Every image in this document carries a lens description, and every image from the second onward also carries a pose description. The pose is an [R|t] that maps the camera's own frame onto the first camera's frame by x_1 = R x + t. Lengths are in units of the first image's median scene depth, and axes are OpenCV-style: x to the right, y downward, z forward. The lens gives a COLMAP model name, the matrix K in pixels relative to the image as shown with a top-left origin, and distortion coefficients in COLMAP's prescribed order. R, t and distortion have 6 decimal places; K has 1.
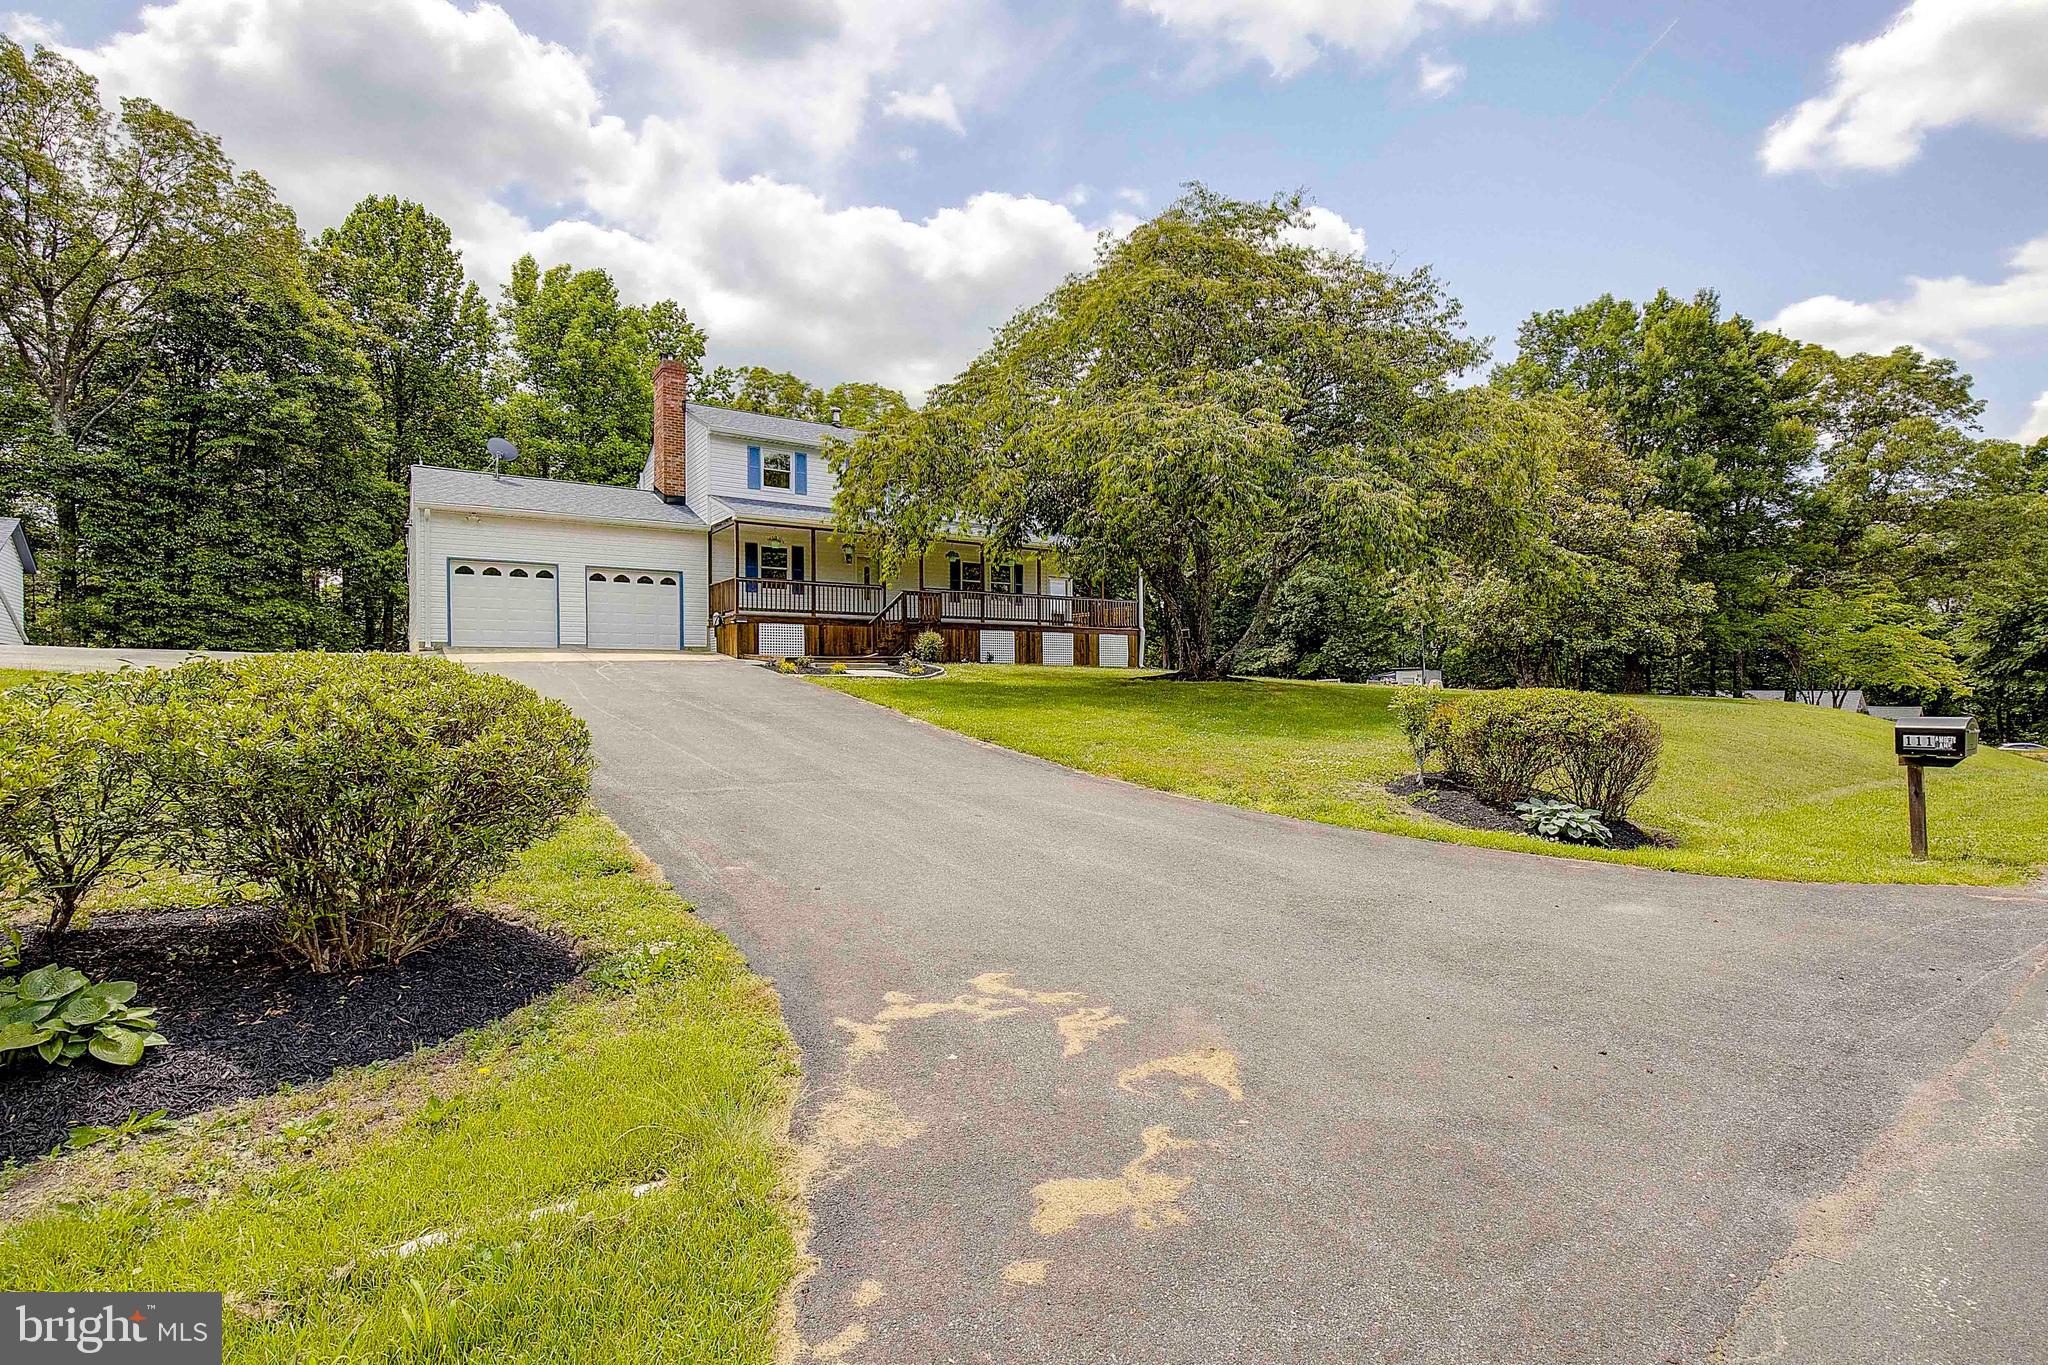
lens RADIAL K [[964.6, 0, 1031.8], [0, 964.6, 682.3], [0, 0, 1]] dist [-0.003579, -0.000063]
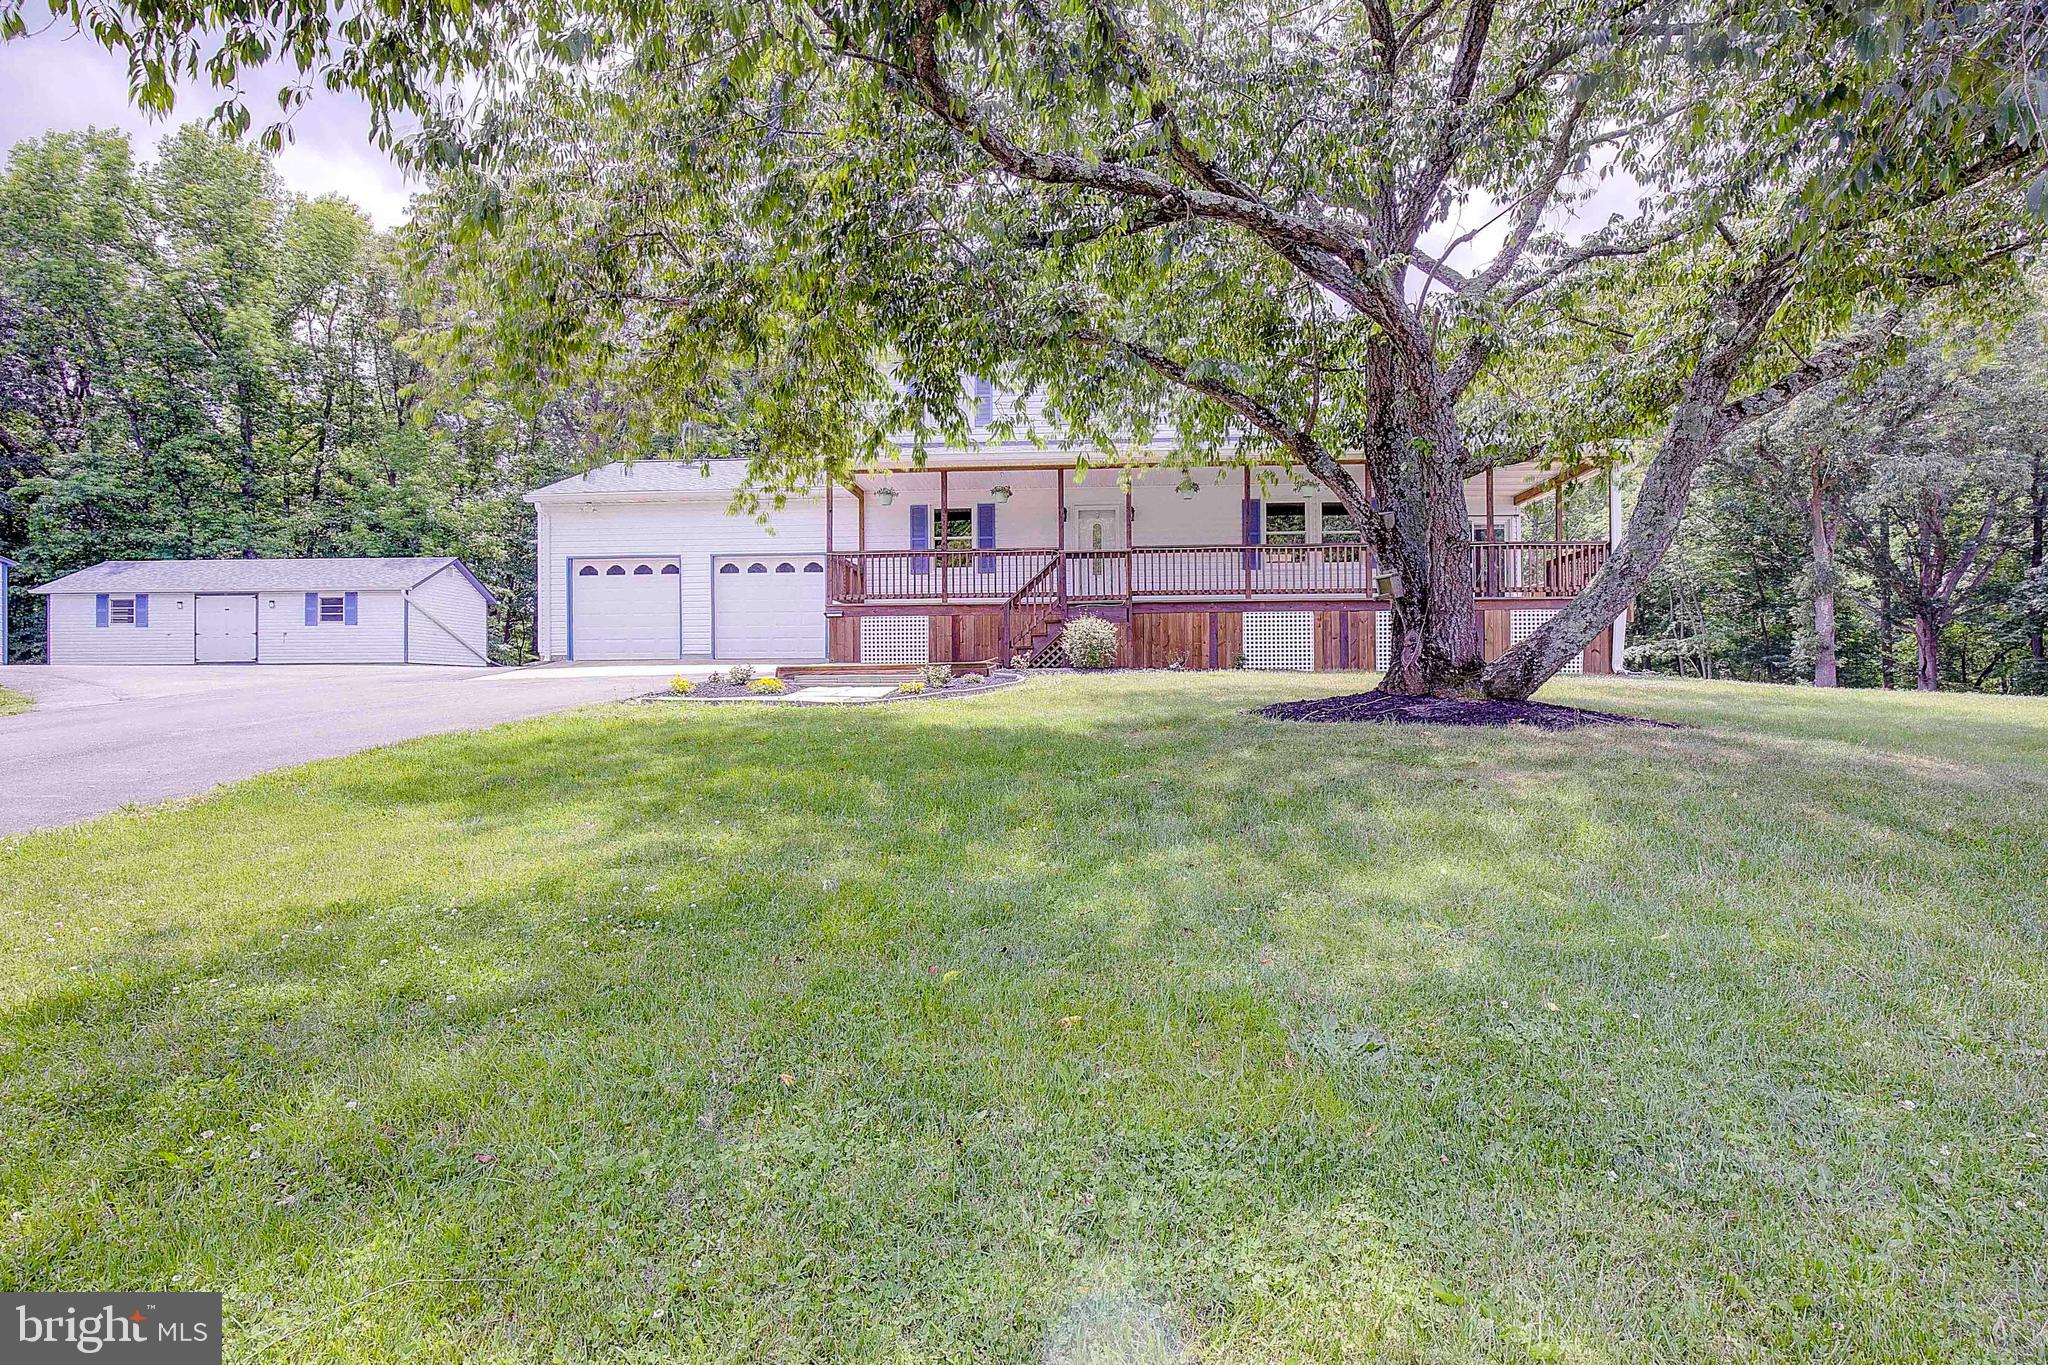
lens RADIAL K [[964.6, 0, 1031.8], [0, 964.6, 682.3], [0, 0, 1]] dist [-0.003579, -0.000063]
pose [[0.786333, -0.004976, -0.617783, 0.214306], [0.003242, 0.999987, -0.003928, -0.010257], [0.617794, 0.001086, 0.786339, 0.483273]]
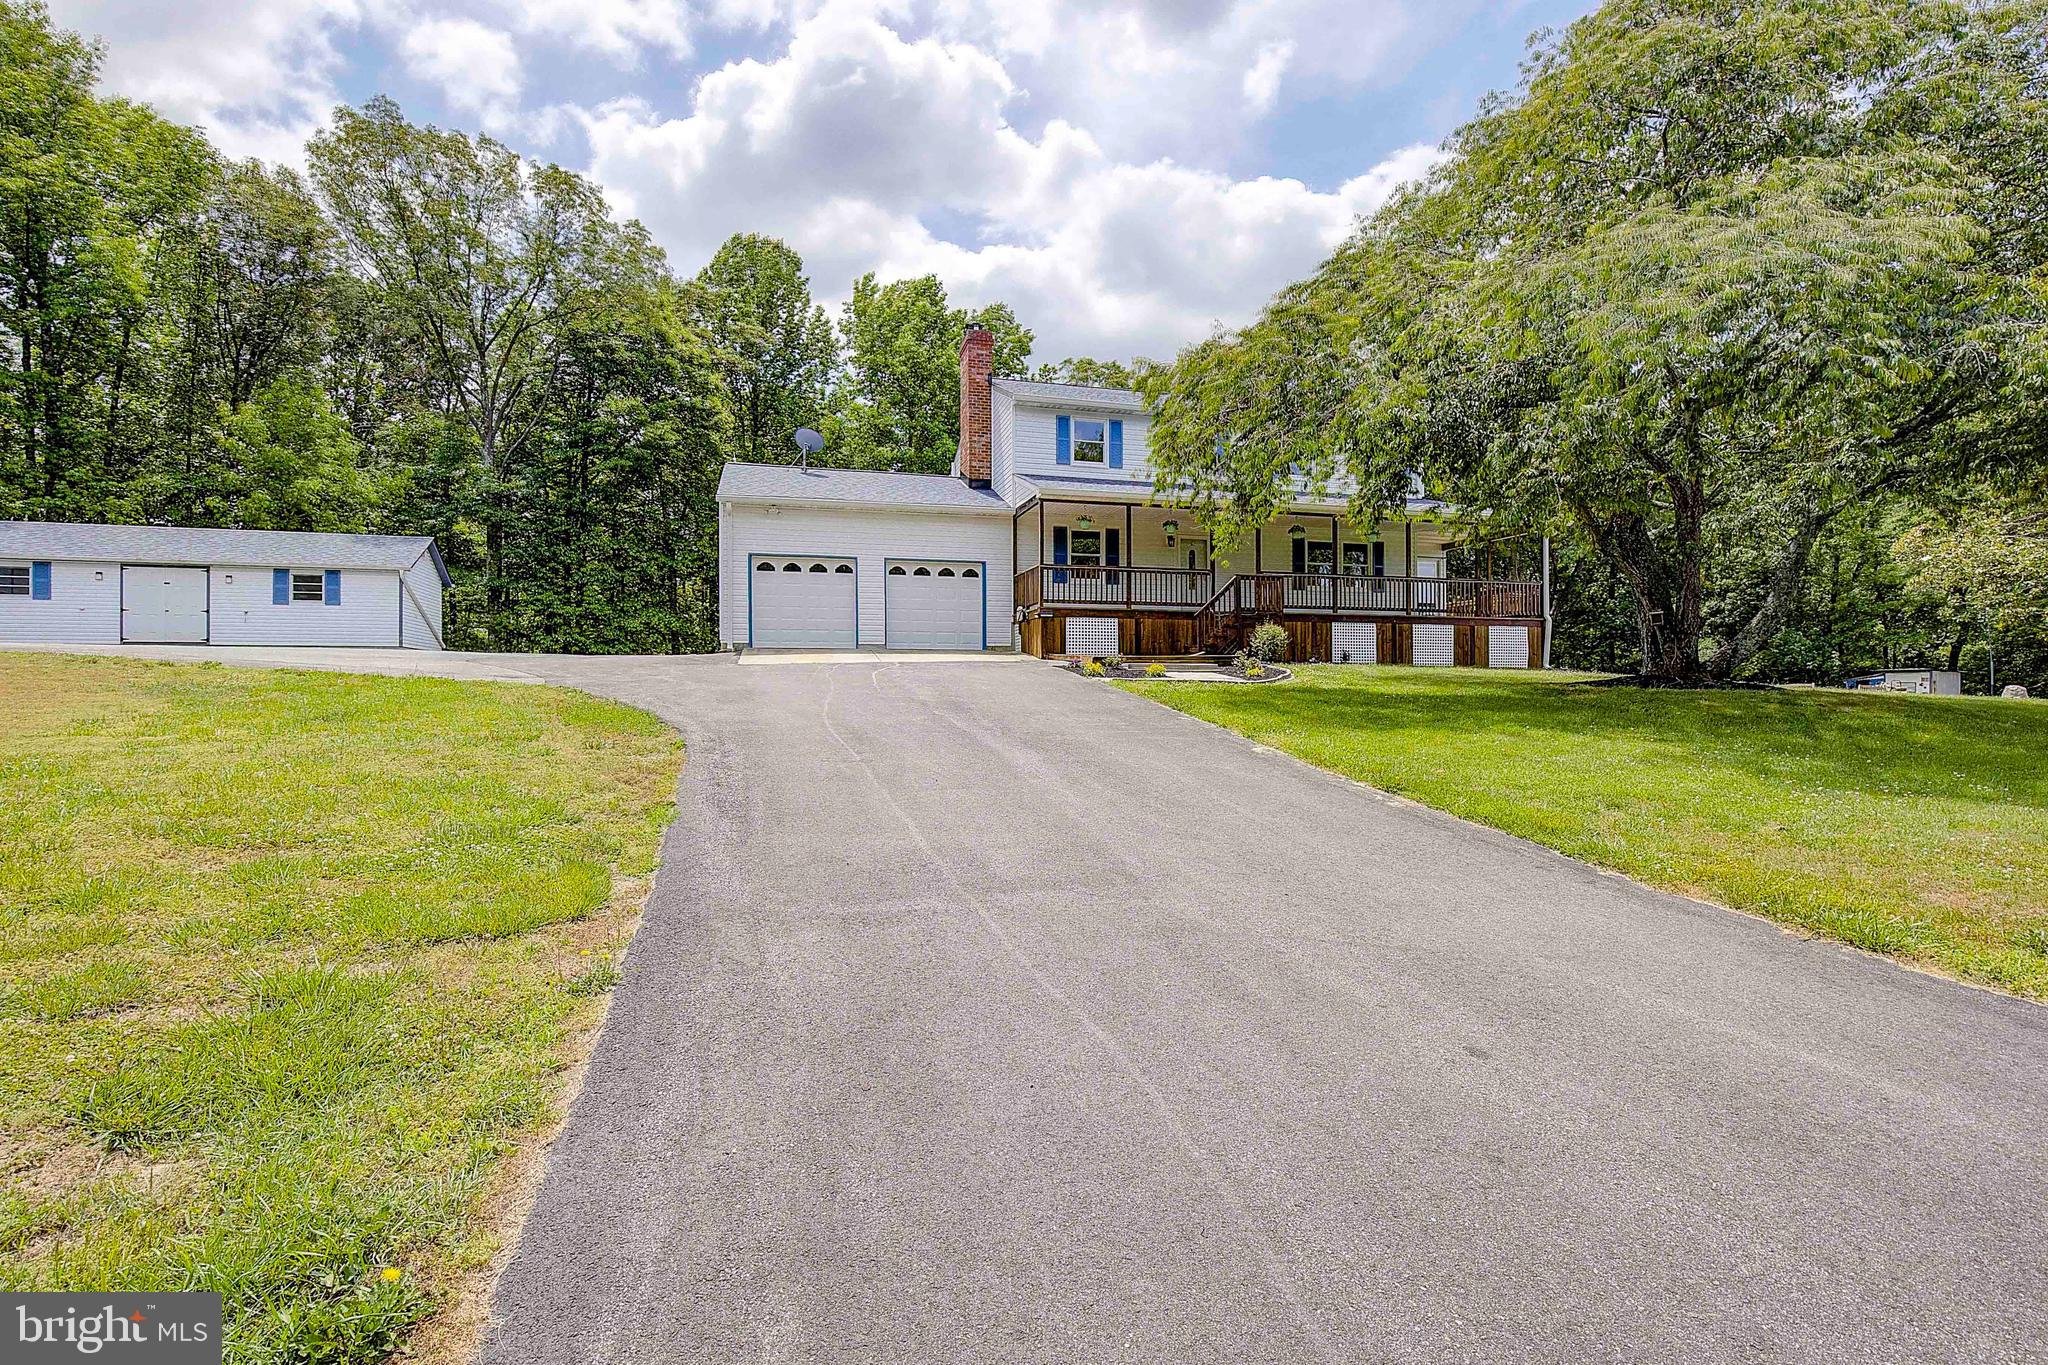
lens RADIAL K [[949.6, 0, 1039.3], [0, 949.6, 687.1], [0, 0, 1]] dist [-0.001994, -0.000083]
pose [[0.946377, 0.003893, -0.323041, -0.029664], [-0.002851, 0.999989, 0.003697, -0.002242], [0.323052, -0.002578, 0.946378, 0.175726]]
